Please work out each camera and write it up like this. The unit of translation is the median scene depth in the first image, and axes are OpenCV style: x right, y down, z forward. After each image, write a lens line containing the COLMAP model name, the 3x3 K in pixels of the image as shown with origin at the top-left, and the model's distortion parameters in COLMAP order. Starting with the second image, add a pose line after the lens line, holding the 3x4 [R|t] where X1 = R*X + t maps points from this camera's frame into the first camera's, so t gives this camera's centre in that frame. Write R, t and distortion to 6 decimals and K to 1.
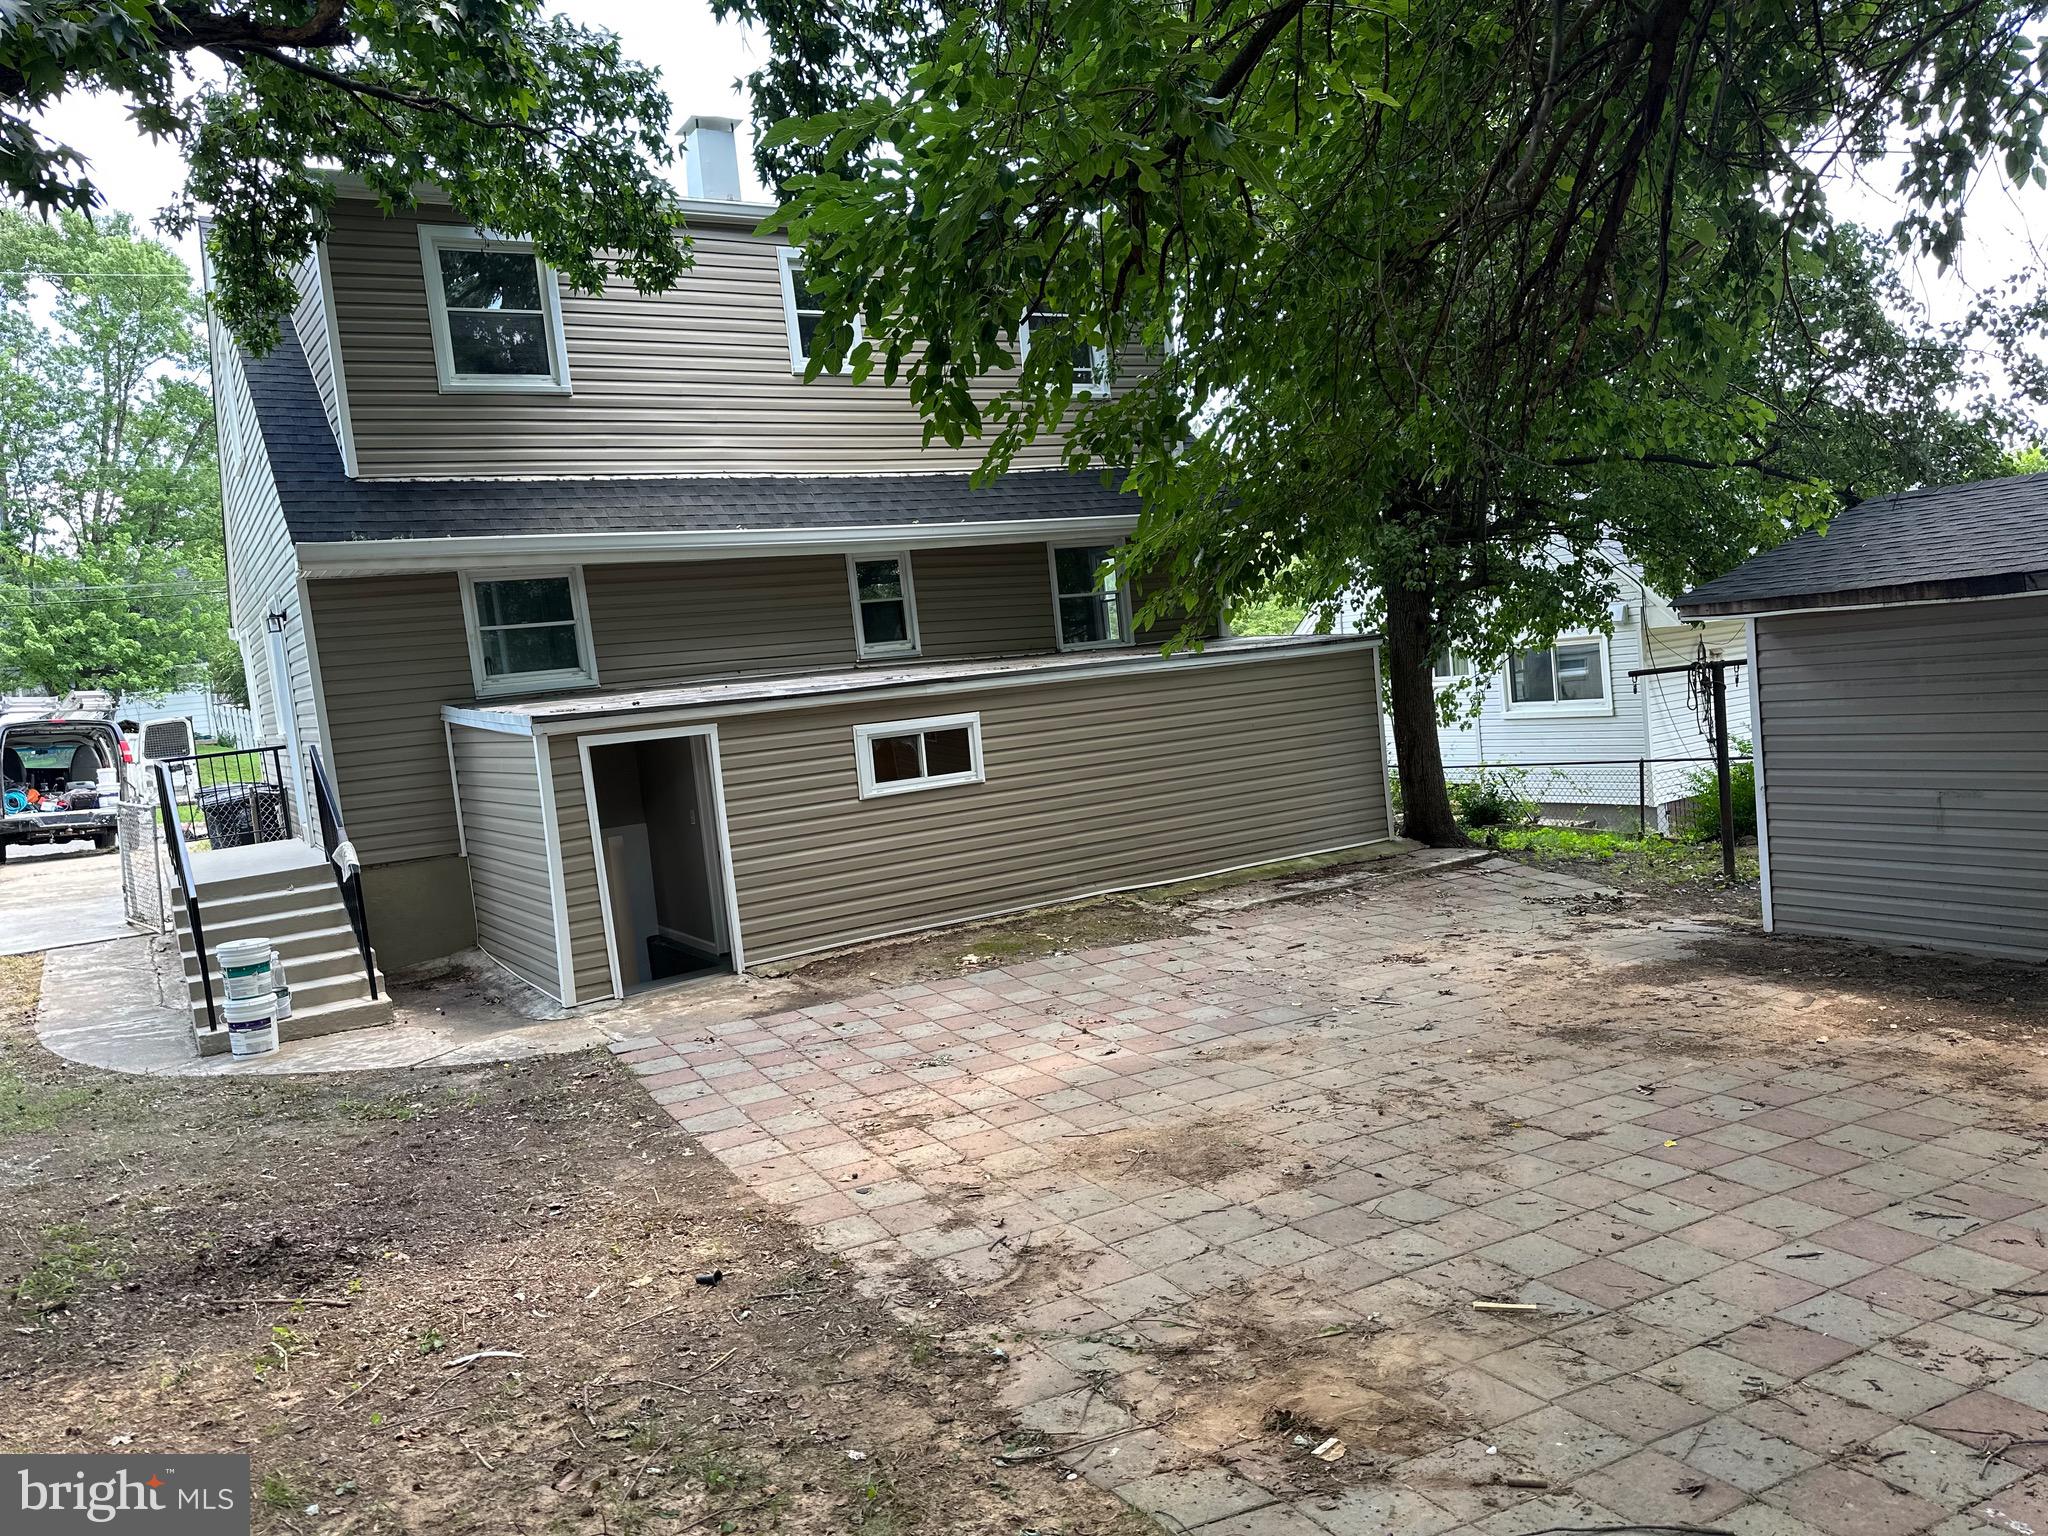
lens RADIAL K [[1447.5, 0, 1024.0], [0, 1447.5, 768.0], [0, 0, 1]] dist [0.095014, -0.128227]
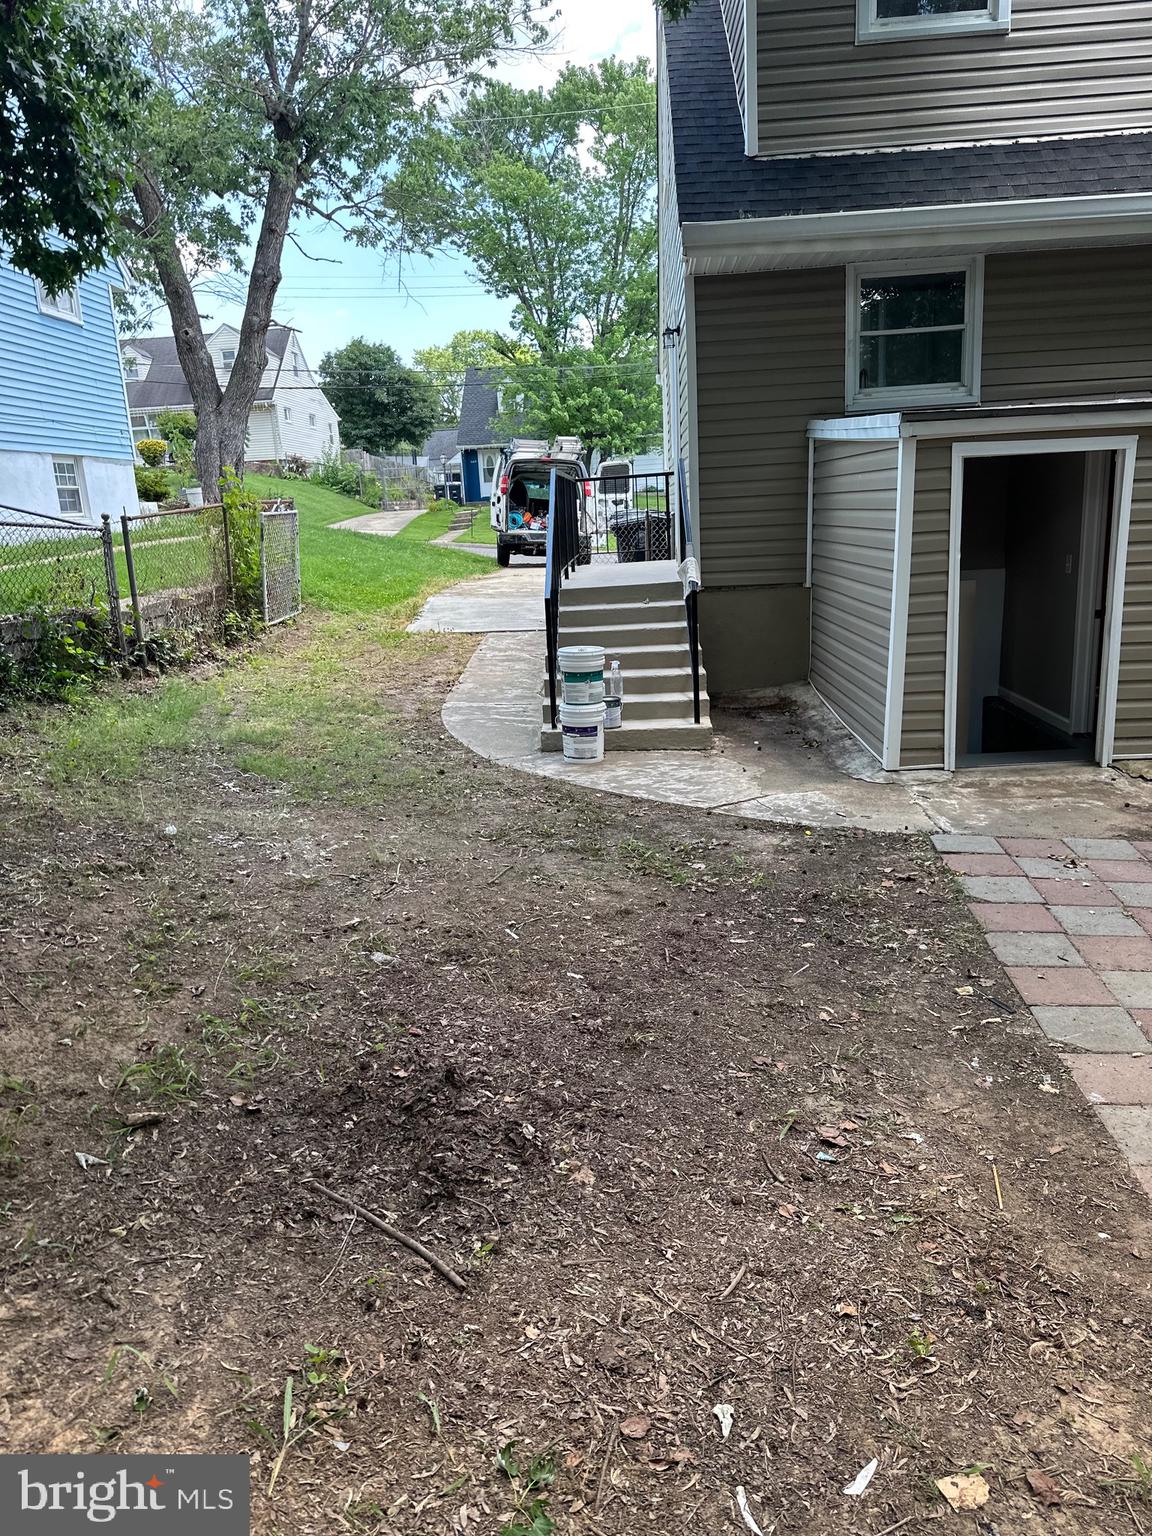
lens RADIAL K [[1085.6, 0, 555.8], [0, 1085.6, 802.2], [0, 0, 1]] dist [0.095014, -0.128227]
pose [[0.816489, 0.205878, -0.539407, -0.110917], [-0.074672, 0.964072, 0.254931, 0.029007], [0.572511, -0.167870, 0.802528, 0.337699]]
